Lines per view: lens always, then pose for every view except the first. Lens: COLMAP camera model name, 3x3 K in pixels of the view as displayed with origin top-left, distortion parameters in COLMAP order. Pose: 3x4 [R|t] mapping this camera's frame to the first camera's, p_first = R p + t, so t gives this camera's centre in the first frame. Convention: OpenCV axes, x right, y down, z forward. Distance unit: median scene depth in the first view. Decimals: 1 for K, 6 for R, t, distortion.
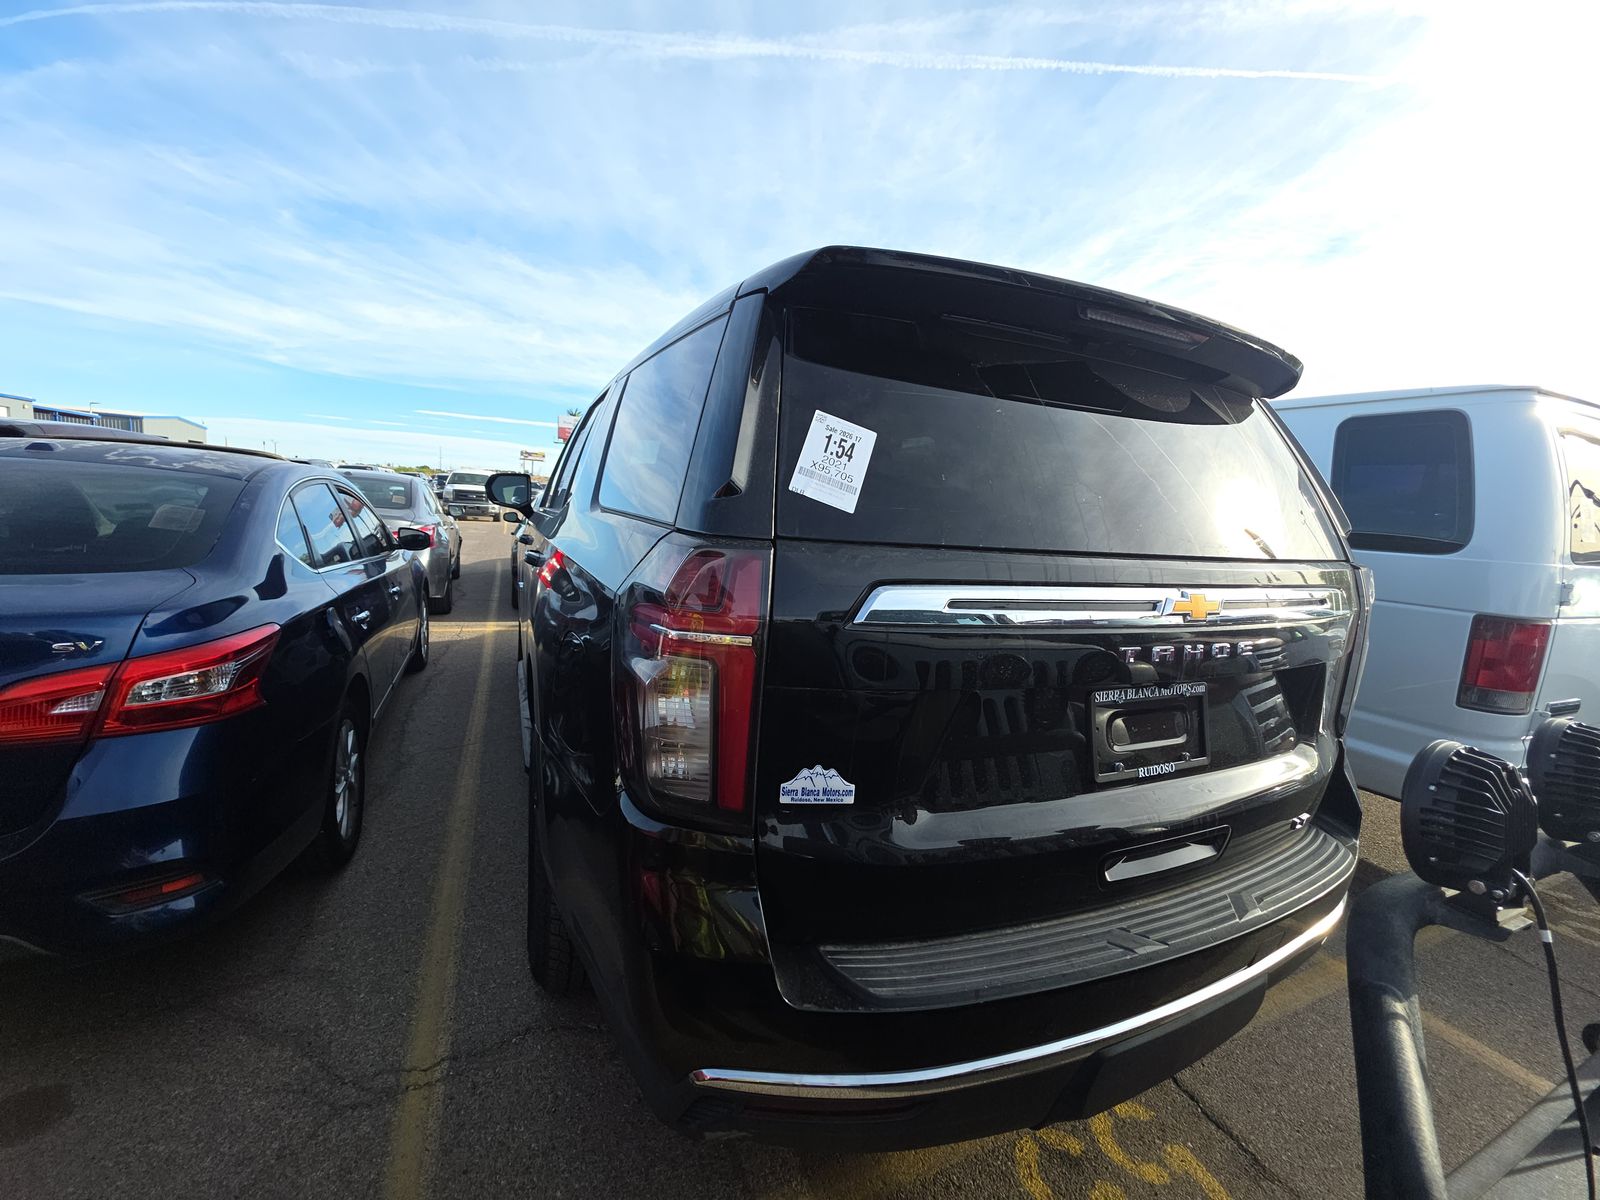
lens RADIAL K [[628.0, 0, 794.6], [0, 628.0, 596.1], [0, 0, 1]] dist [0.013293, -0.007580]
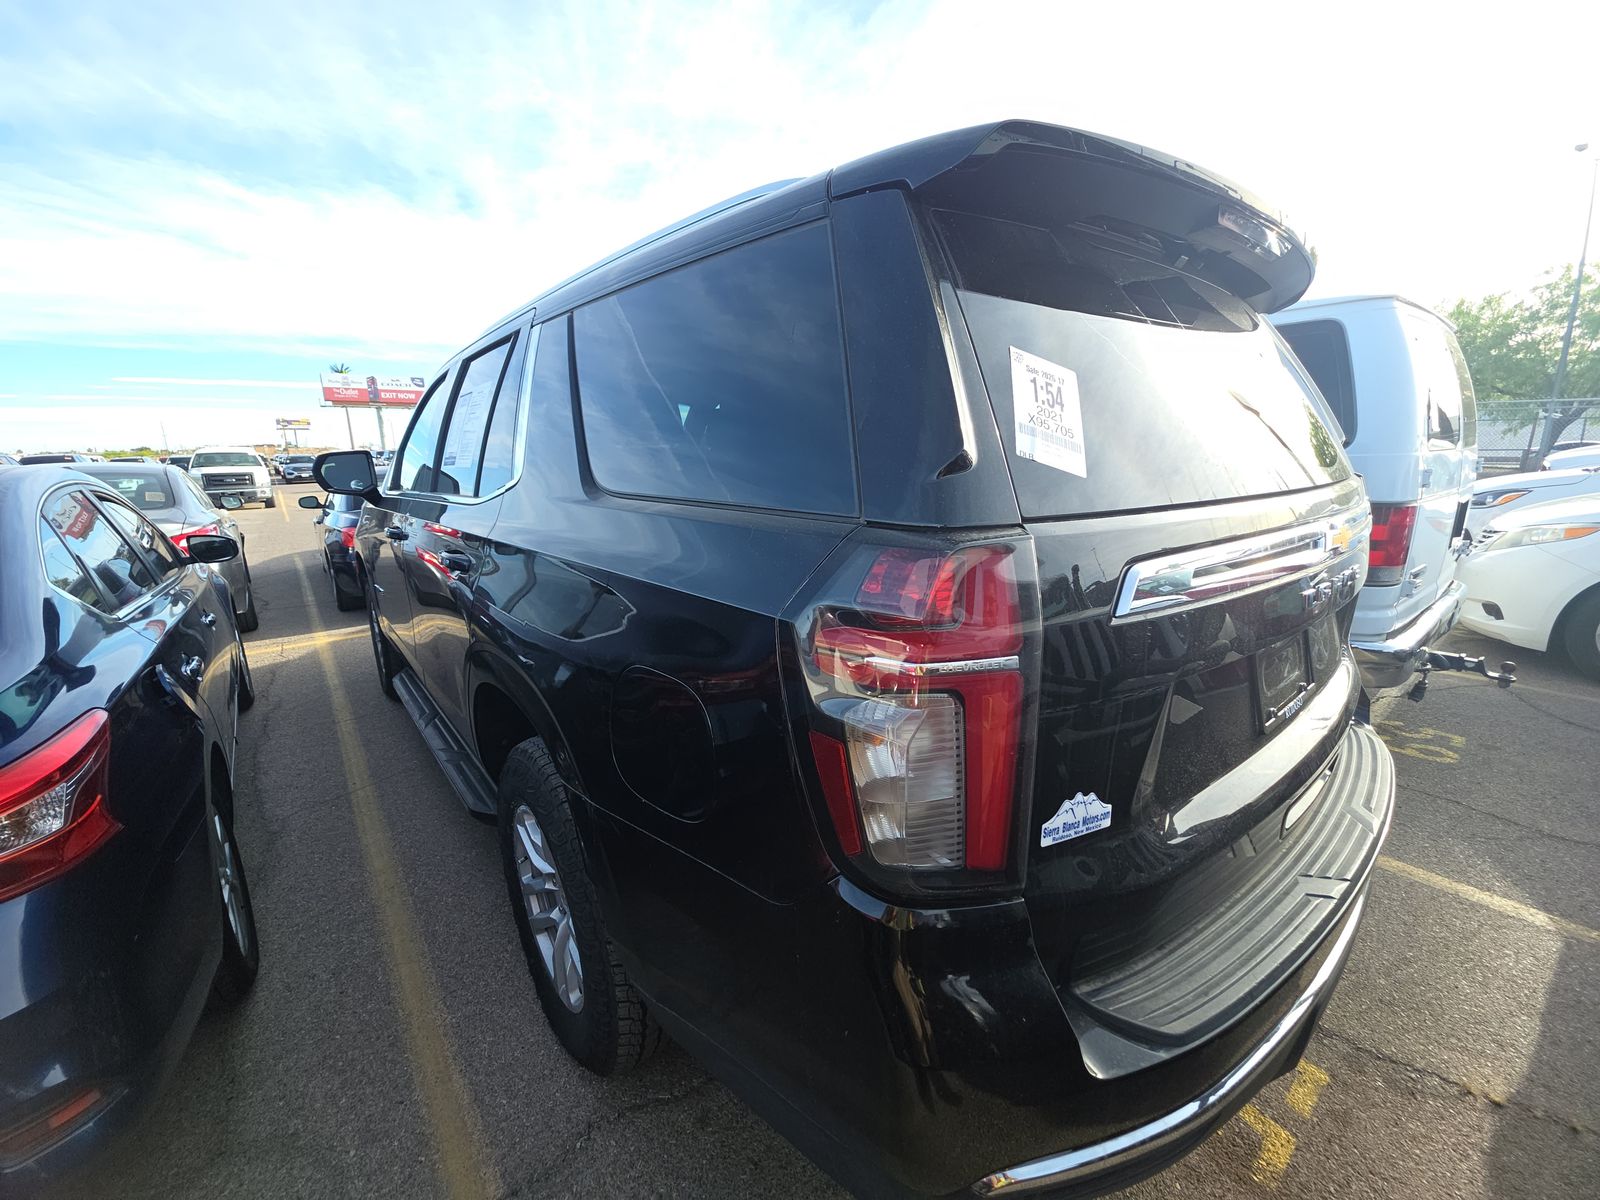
lens RADIAL K [[628.0, 0, 794.6], [0, 628.0, 596.1], [0, 0, 1]] dist [0.013293, -0.007580]
pose [[0.962046, -0.142131, 0.232951, -0.258144], [0.121145, 0.987368, 0.102120, -0.060971], [-0.244522, -0.070023, 0.967112, 0.173293]]
